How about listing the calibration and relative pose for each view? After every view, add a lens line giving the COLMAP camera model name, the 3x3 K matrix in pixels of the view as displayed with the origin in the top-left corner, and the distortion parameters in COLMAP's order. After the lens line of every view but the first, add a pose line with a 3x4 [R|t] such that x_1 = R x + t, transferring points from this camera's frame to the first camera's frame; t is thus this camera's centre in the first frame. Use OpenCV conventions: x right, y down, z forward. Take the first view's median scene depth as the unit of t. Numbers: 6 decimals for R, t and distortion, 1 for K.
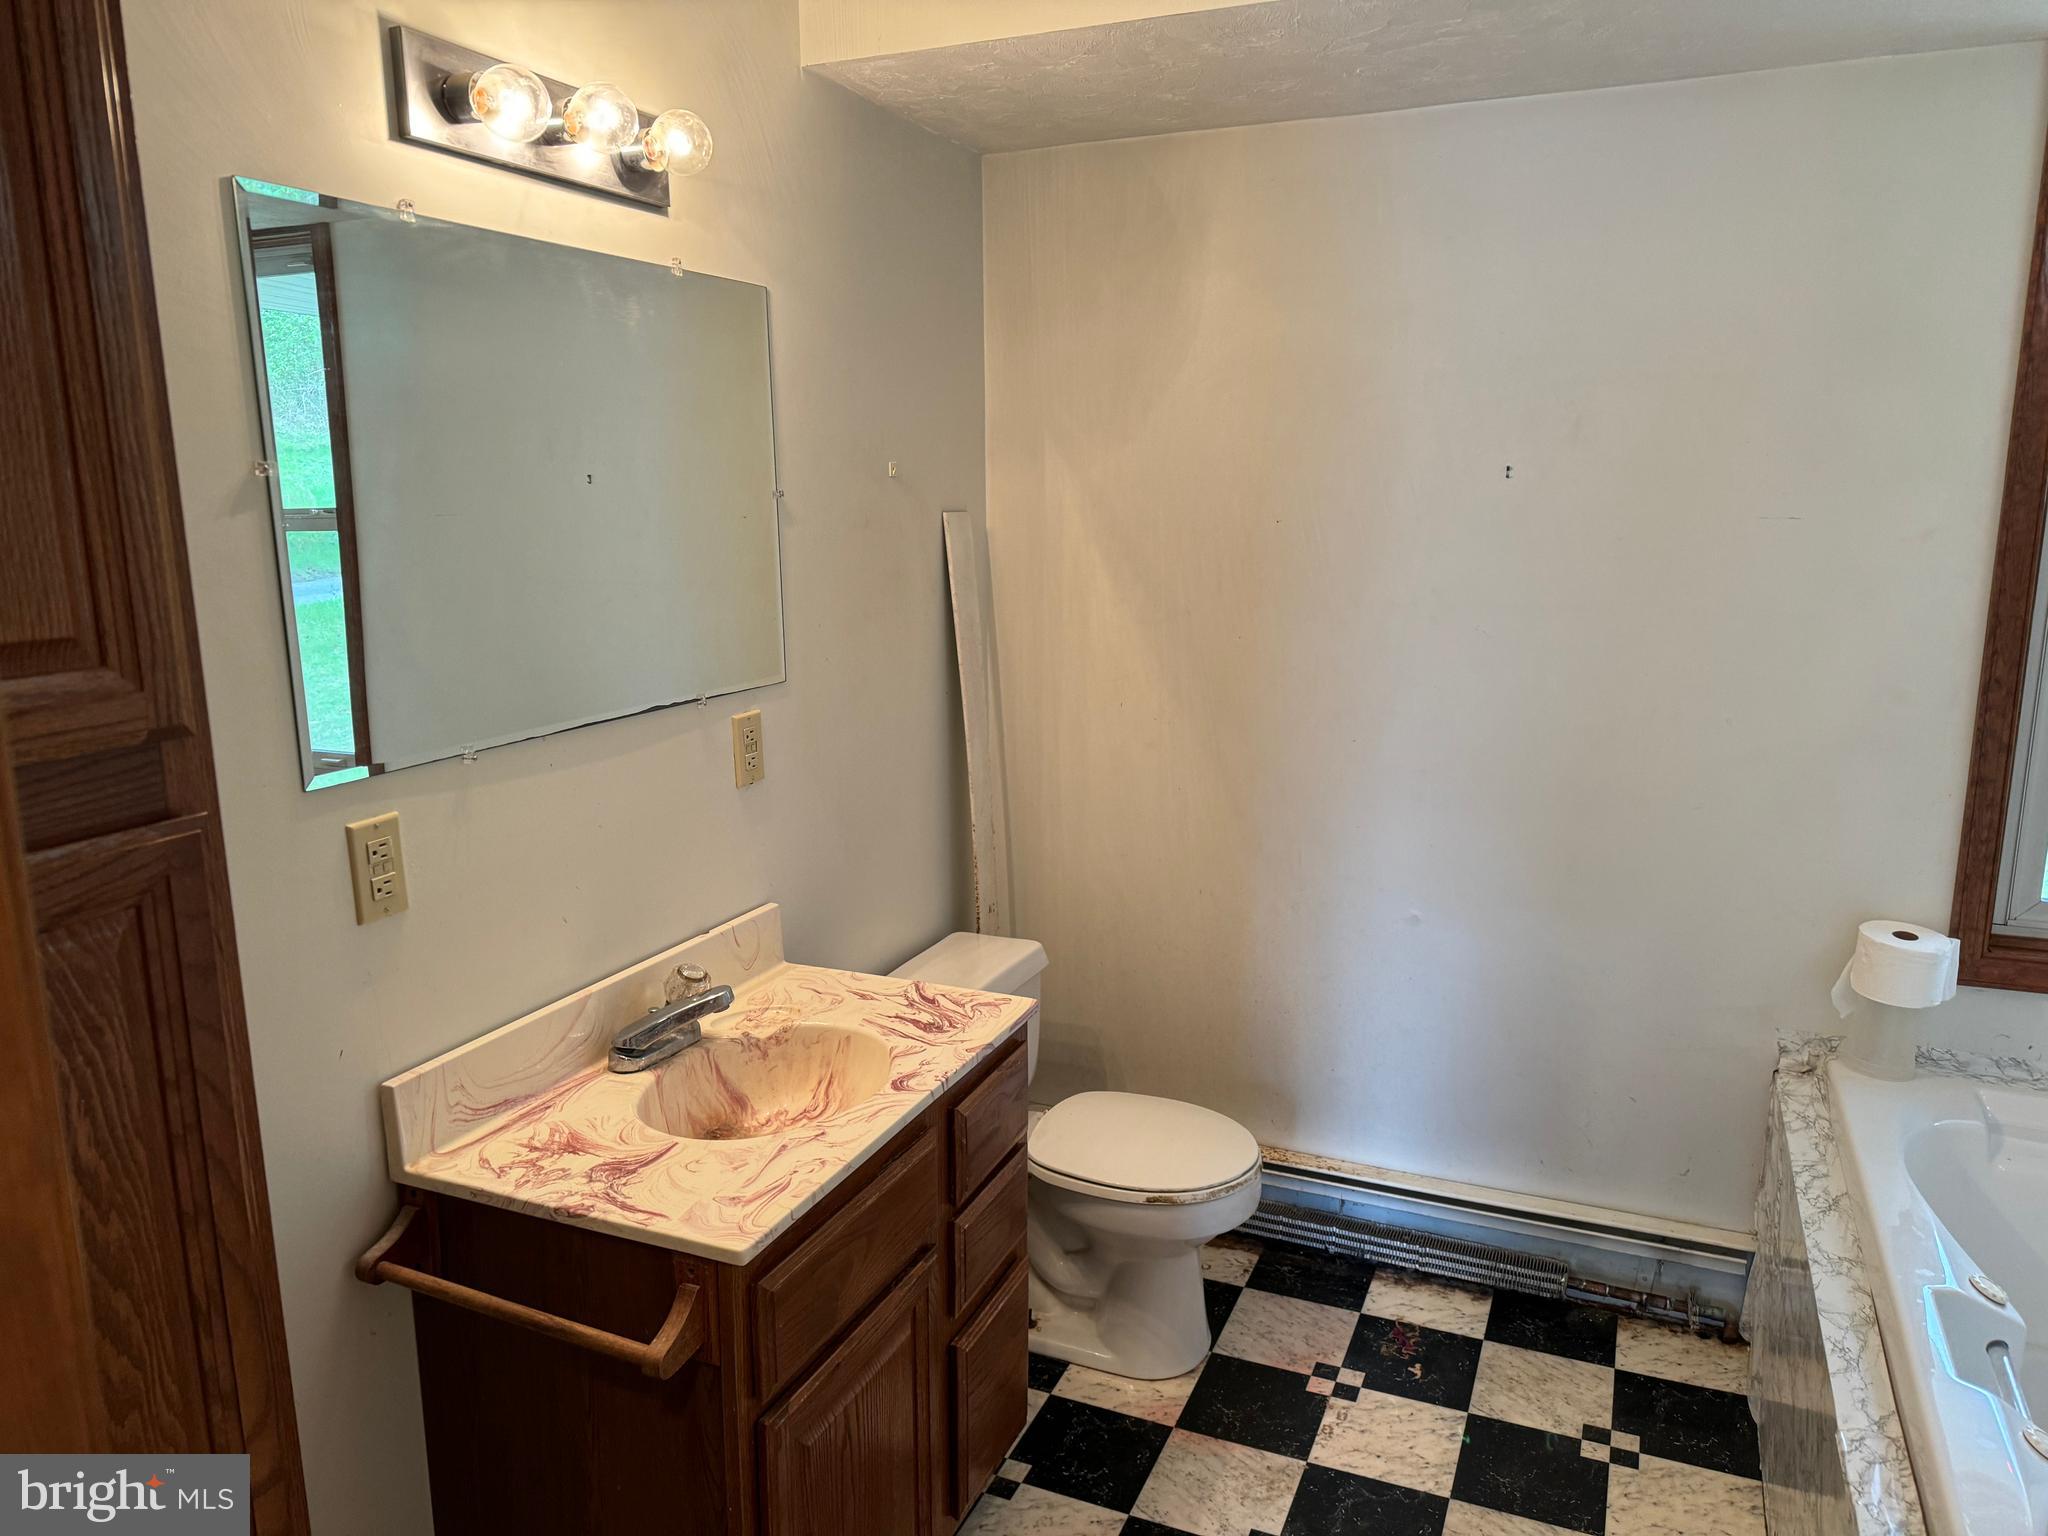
lens RADIAL K [[1426.7, 0, 1041.3], [0, 1426.7, 790.6], [0, 0, 1]] dist [0.062451, -0.081580]
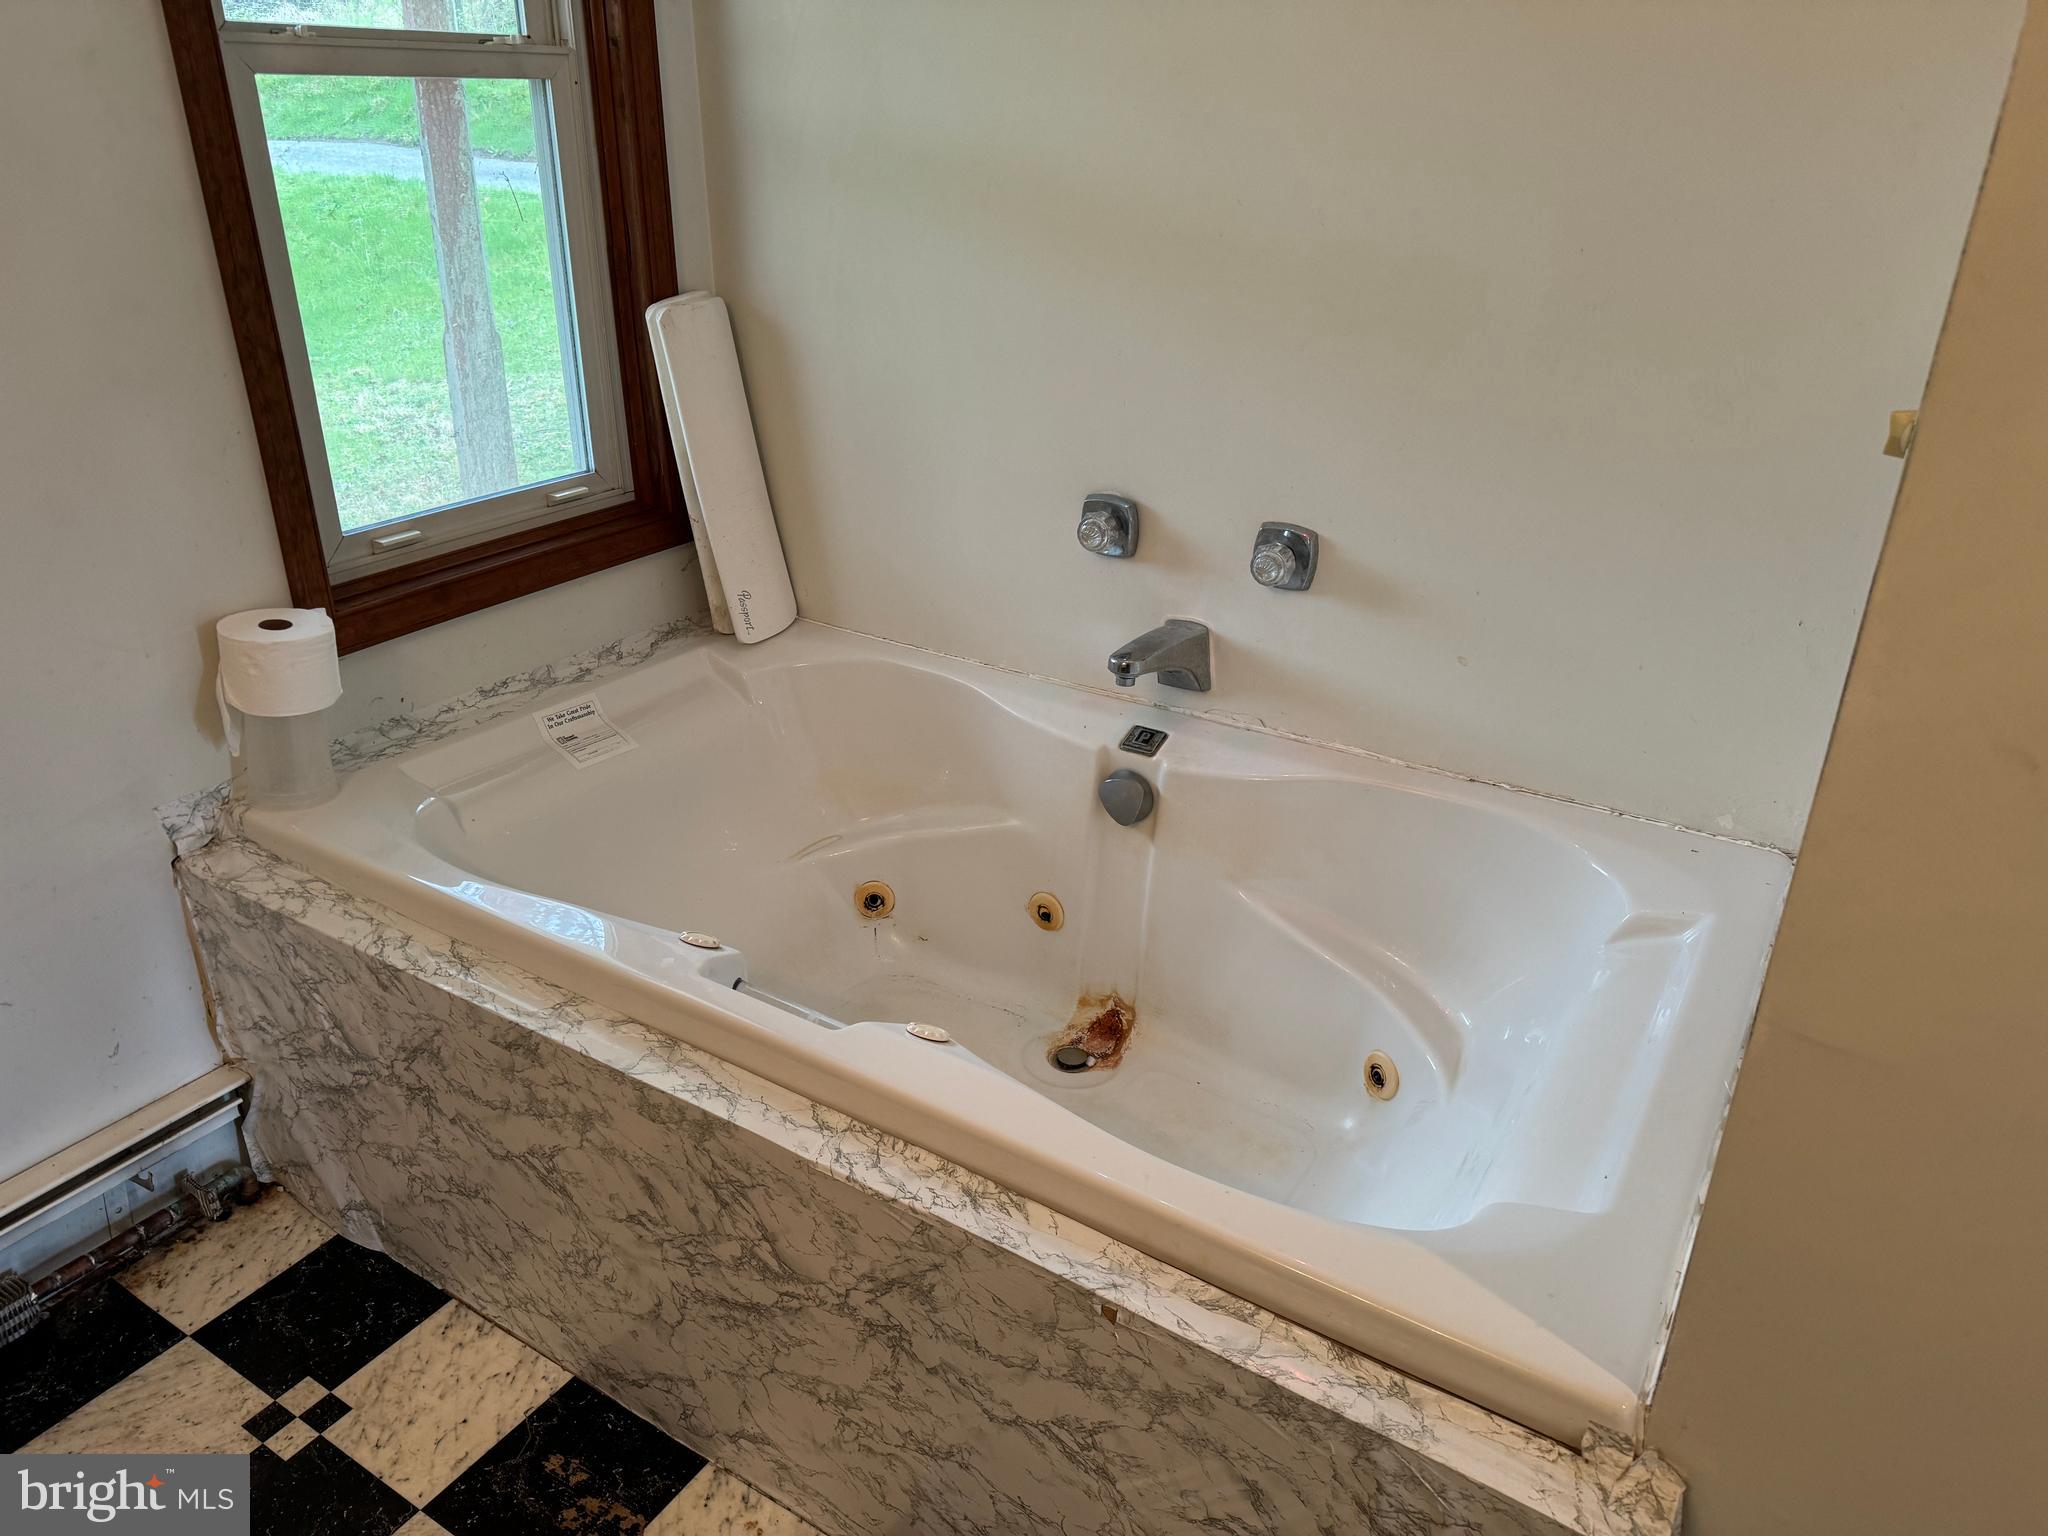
lens RADIAL K [[1426.7, 0, 1012.2], [0, 1426.7, 774.4], [0, 0, 1]] dist [0.062451, -0.081580]
pose [[0.147977, -0.413559, 0.898372, -0.071303], [0.186816, 0.903707, 0.385243, -0.051053], [-0.971186, 0.110823, 0.210988, 0.459866]]
